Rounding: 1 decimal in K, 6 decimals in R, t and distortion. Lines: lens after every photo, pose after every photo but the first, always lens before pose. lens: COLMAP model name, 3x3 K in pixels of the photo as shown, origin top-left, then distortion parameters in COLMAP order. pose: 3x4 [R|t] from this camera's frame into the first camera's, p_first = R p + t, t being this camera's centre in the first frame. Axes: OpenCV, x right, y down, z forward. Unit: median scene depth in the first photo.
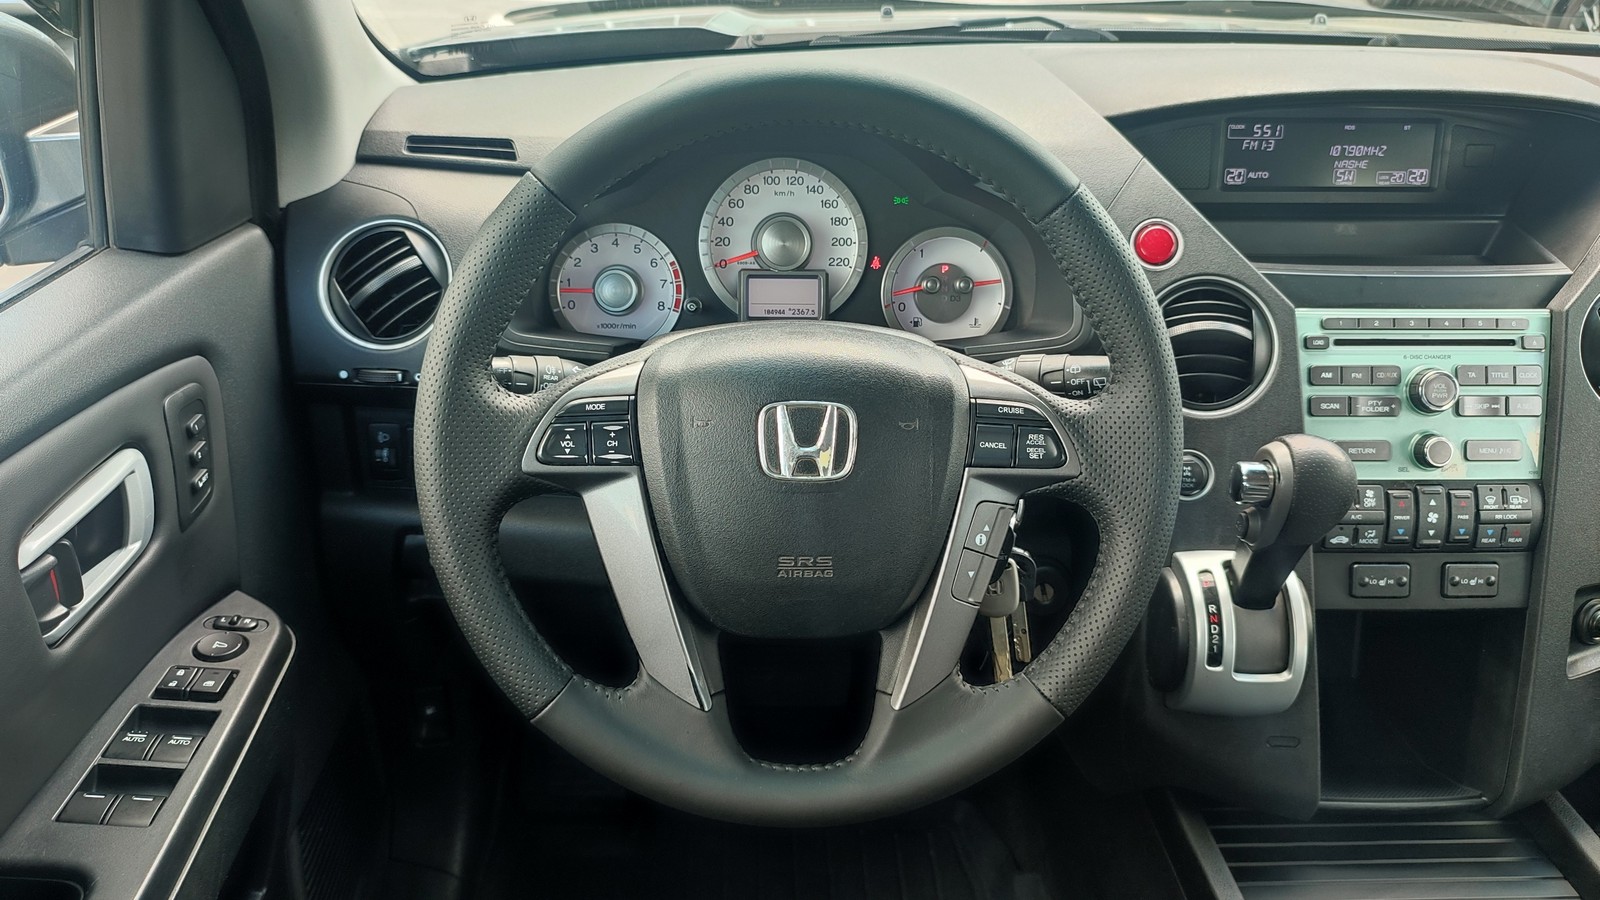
lens RADIAL K [[1178.8, 0, 816.1], [0, 1178.8, 442.2], [0, 0, 1]] dist [0.031051, -0.026092]
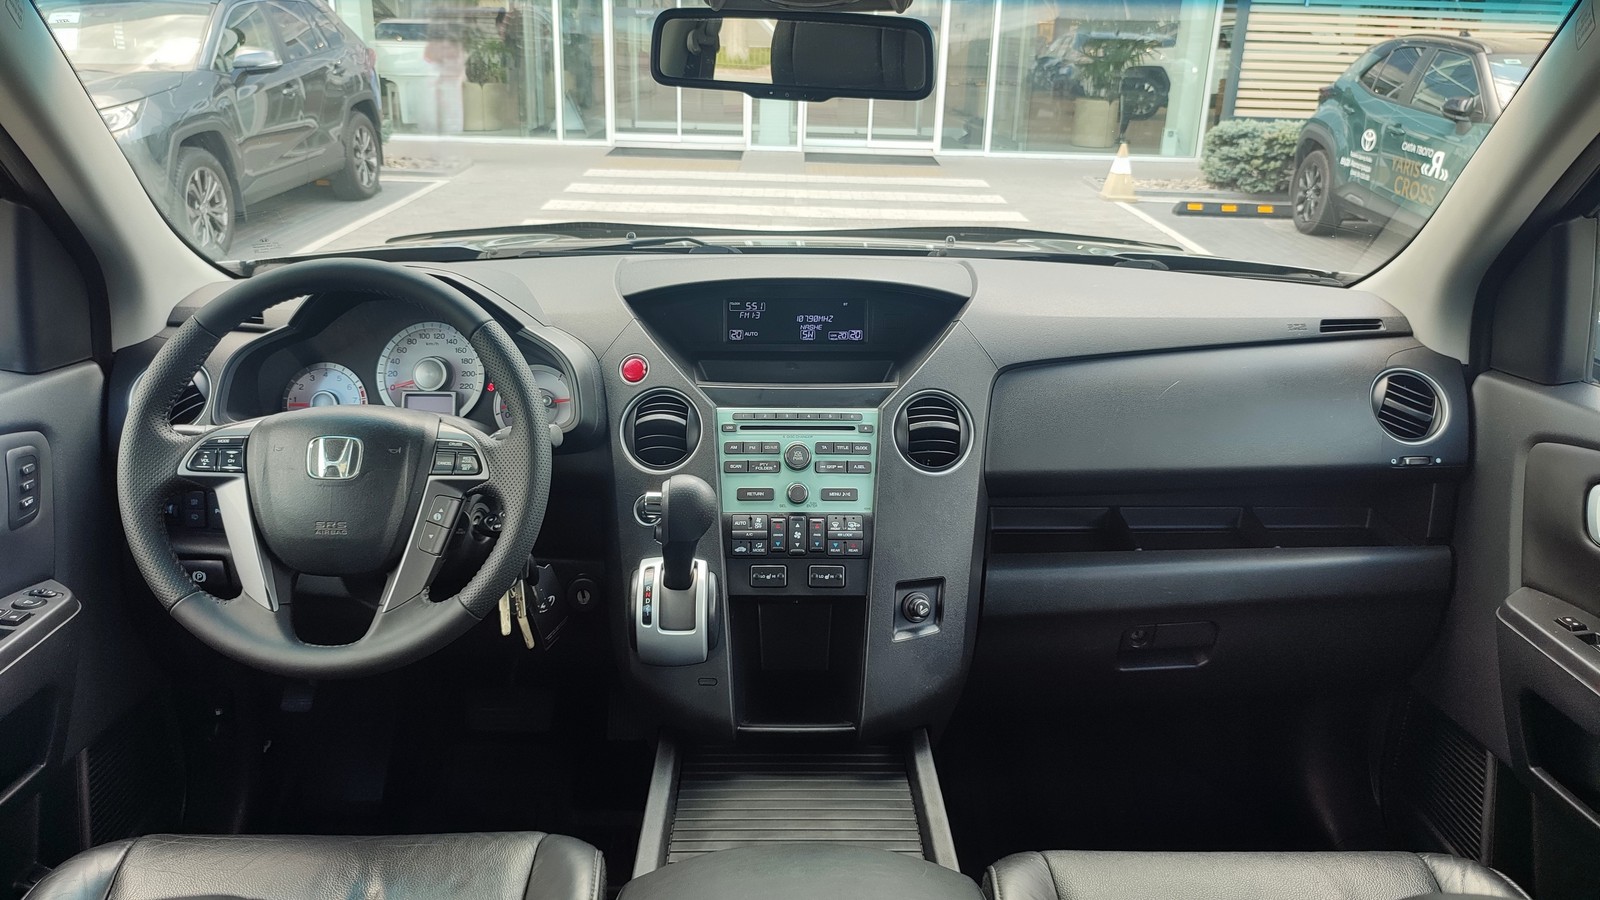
lens RADIAL K [[1178.8, 0, 793.0], [0, 1178.8, 442.8], [0, 0, 1]] dist [0.031051, -0.026092]
pose [[0.999417, -0.002713, -0.034020, 0.567055], [-0.003298, 0.984494, -0.175385, 0.218743], [0.033969, 0.175395, 0.983912, -0.580067]]
